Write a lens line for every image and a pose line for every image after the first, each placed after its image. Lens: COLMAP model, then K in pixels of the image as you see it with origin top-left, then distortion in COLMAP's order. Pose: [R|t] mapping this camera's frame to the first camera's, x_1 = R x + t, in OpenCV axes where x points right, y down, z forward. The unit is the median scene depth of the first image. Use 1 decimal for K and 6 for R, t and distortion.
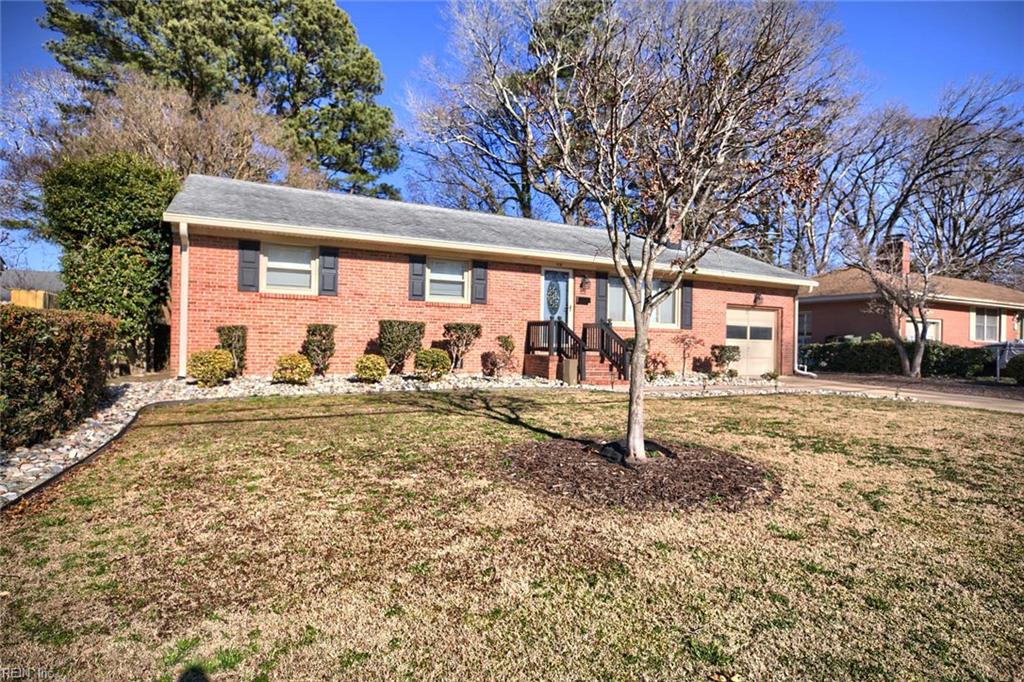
lens RADIAL K [[583.2, 0, 517.4], [0, 583.2, 340.4], [0, 0, 1]] dist [-0.005647, -0.000482]
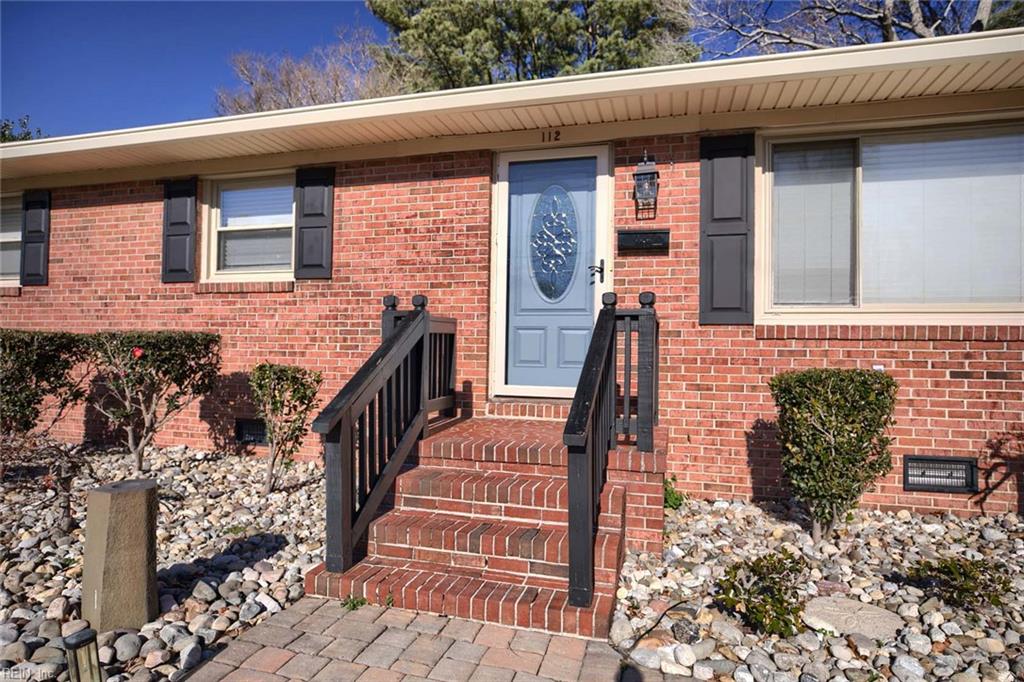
lens RADIAL K [[583.2, 0, 517.4], [0, 583.2, 340.4], [0, 0, 1]] dist [-0.005647, -0.000482]
pose [[0.731793, -0.020645, -0.681214, 0.271215], [0.007086, 0.999718, -0.022685, -0.012183], [0.681490, 0.011774, 0.731733, 0.755532]]
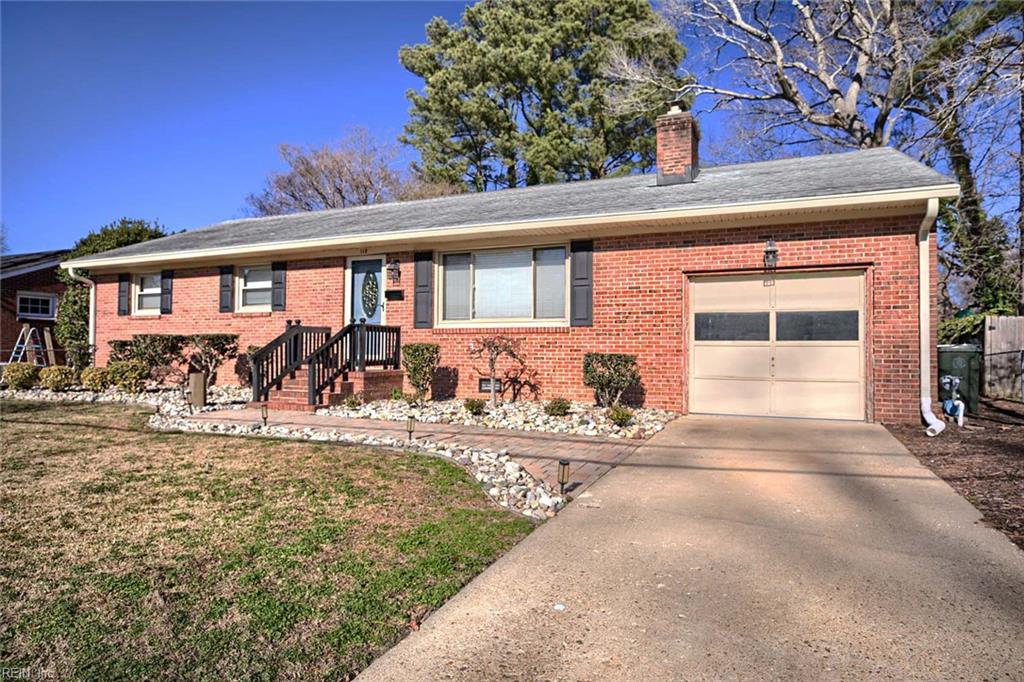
lens RADIAL K [[613.1, 0, 512.0], [0, 613.1, 341.0], [0, 0, 1]] dist [0.000276, 0.000683]
pose [[0.621593, -0.032637, -0.782660, 0.812938], [0.012100, 0.999413, -0.032066, 0.015509], [0.783247, 0.010462, 0.621622, 0.652836]]
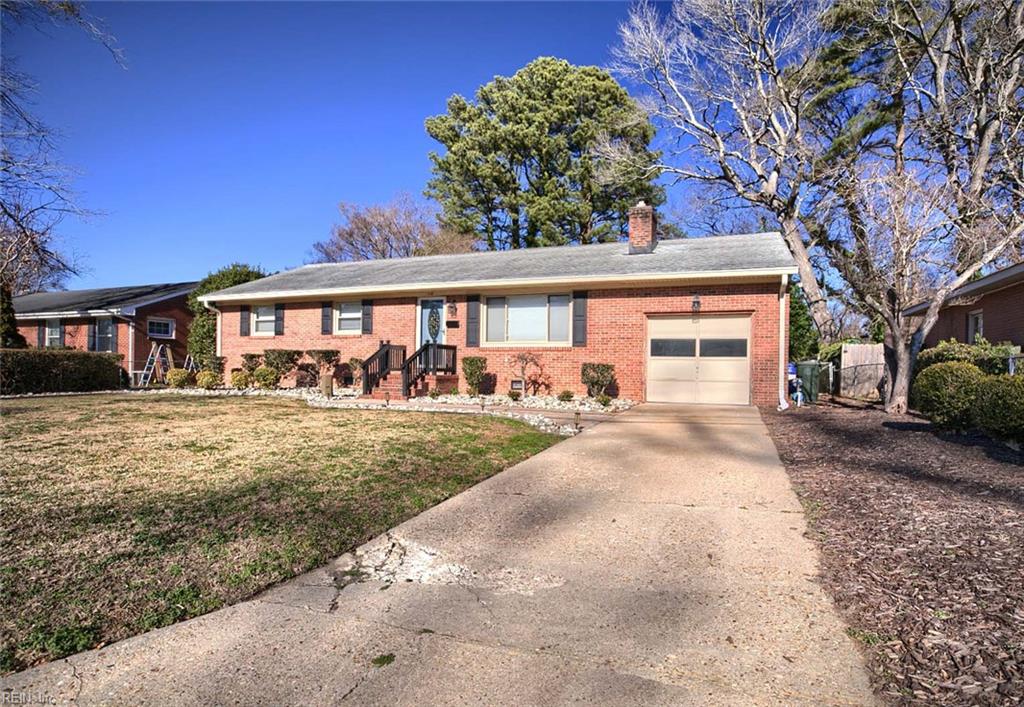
lens RADIAL K [[533.4, 0, 545.8], [0, 533.4, 378.7], [0, 0, 1]] dist [-0.027246, -0.000075]
pose [[0.676654, -0.003431, -0.736293, 0.964200], [0.005230, 0.999986, 0.000147, 0.032944], [0.736283, -0.003950, 0.676663, 0.473348]]
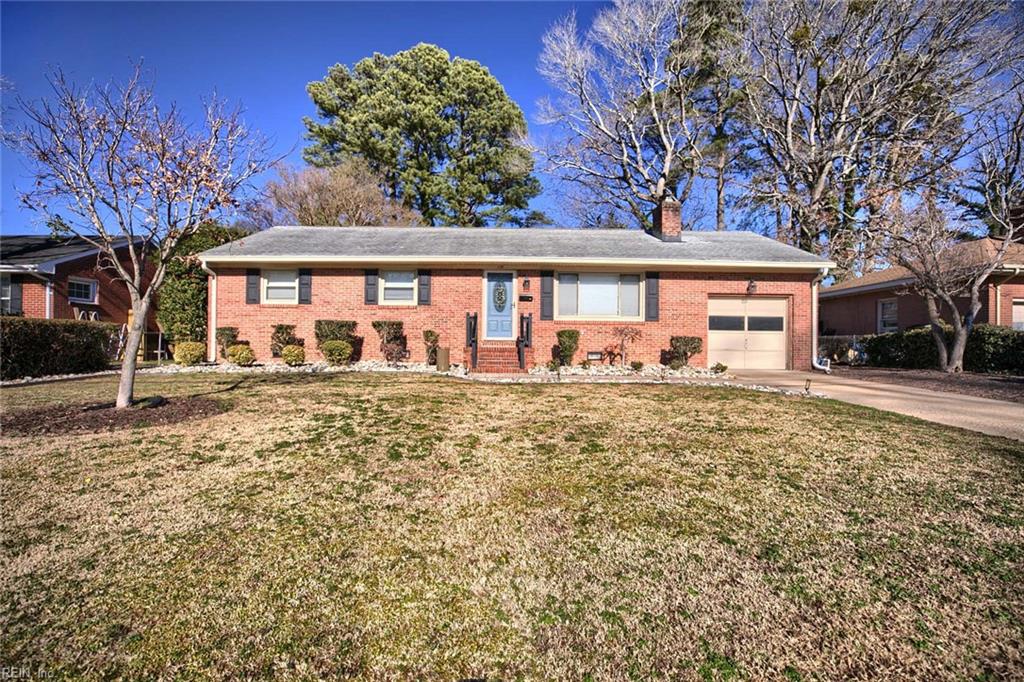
lens RADIAL K [[490.8, 0, 512.0], [0, 490.8, 341.0], [0, 0, 1]] dist [-0.031150, 0.000113]
pose [[0.887848, -0.015288, -0.459883, 0.524621], [0.012214, 0.999879, -0.009659, 0.022452], [0.459974, 0.002959, 0.887927, 0.168084]]
